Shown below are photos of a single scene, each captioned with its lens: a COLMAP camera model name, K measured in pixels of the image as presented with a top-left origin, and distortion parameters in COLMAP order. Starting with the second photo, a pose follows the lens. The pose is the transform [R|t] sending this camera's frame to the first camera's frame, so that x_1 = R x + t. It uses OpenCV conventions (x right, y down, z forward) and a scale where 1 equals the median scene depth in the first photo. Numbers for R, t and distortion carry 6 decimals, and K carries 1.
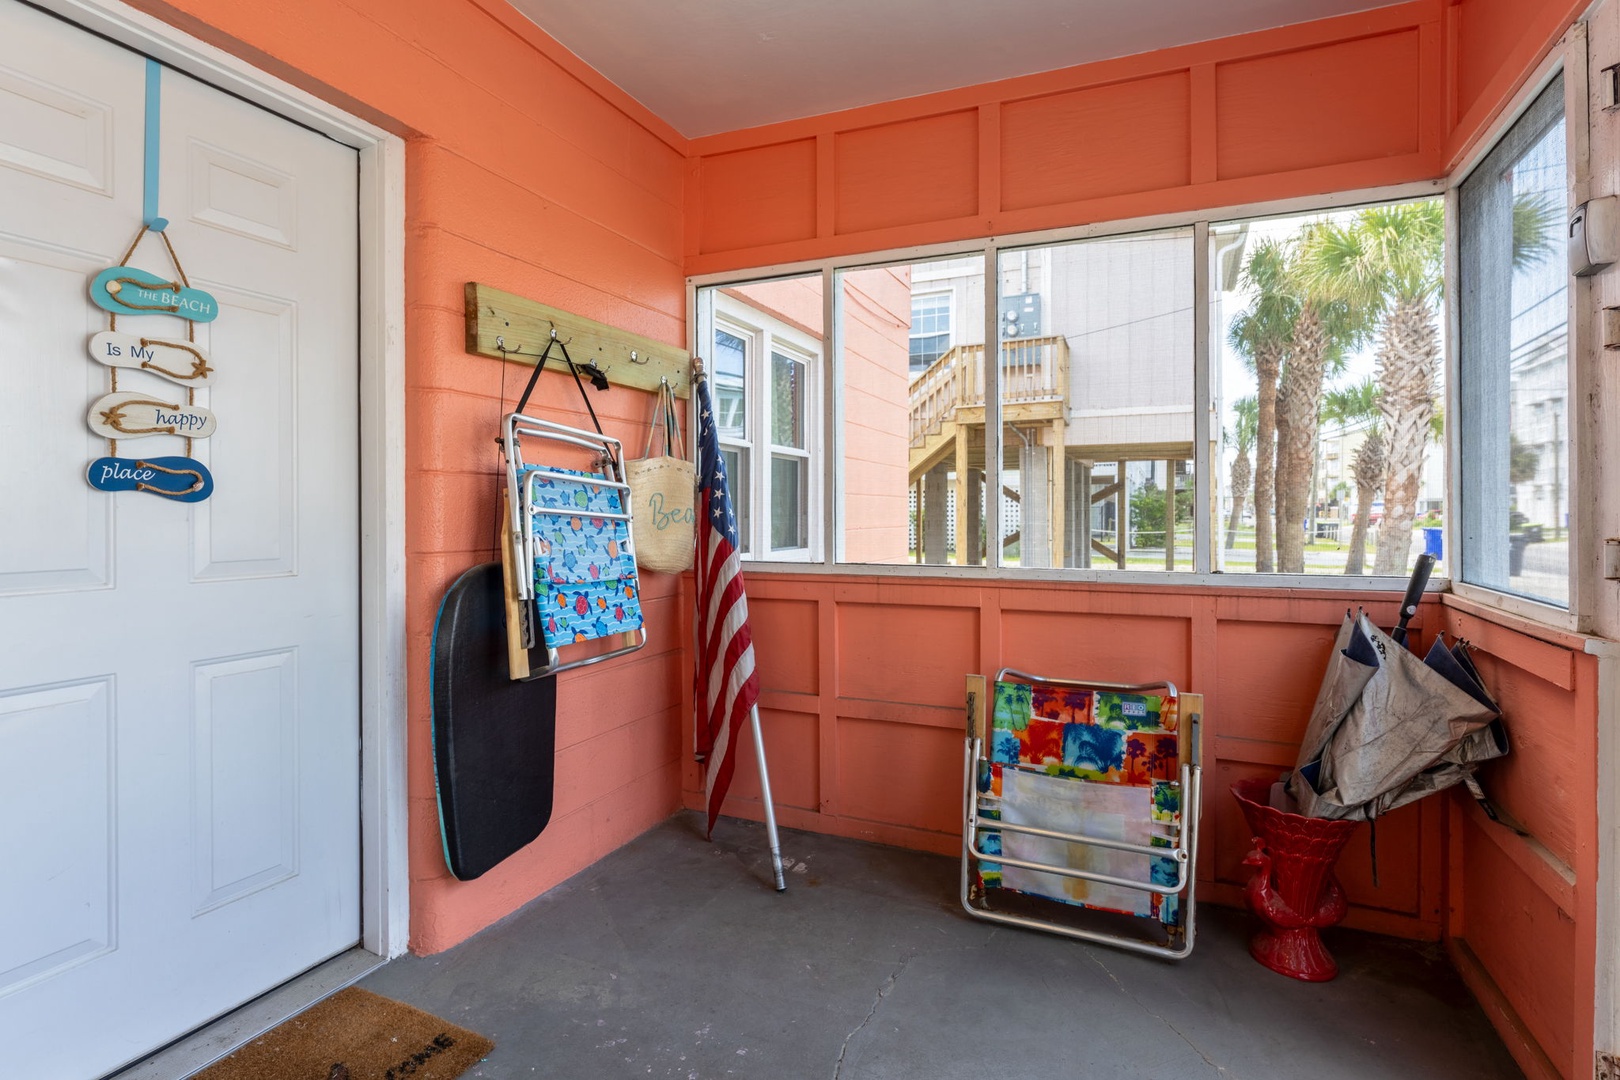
lens RADIAL K [[814.5, 0, 813.6], [0, 814.5, 509.0], [0, 0, 1]] dist [-0.003512, -0.002171]
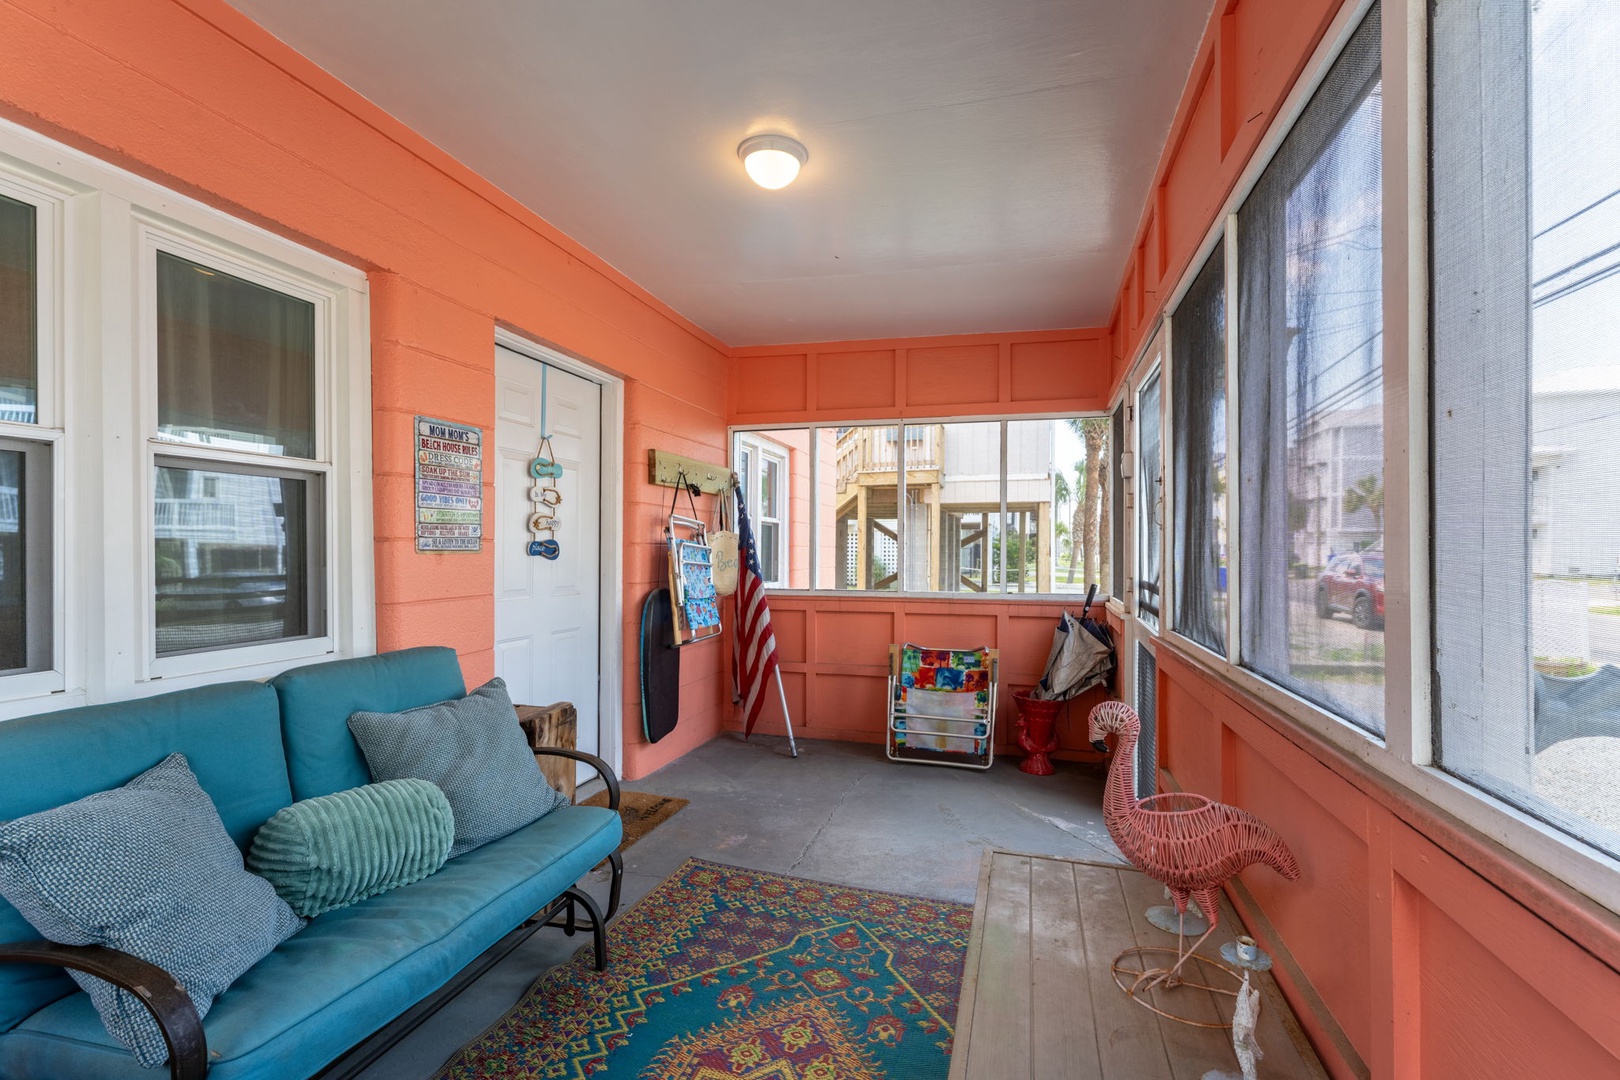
lens RADIAL K [[767.3, 0, 813.8], [0, 767.3, 549.2], [0, 0, 1]] dist [-0.002700, -0.000705]
pose [[0.990933, 0.006131, 0.134220, -0.249775], [-0.006670, 0.999971, 0.003566, -0.036161], [-0.134194, -0.004429, 0.990945, -0.842209]]
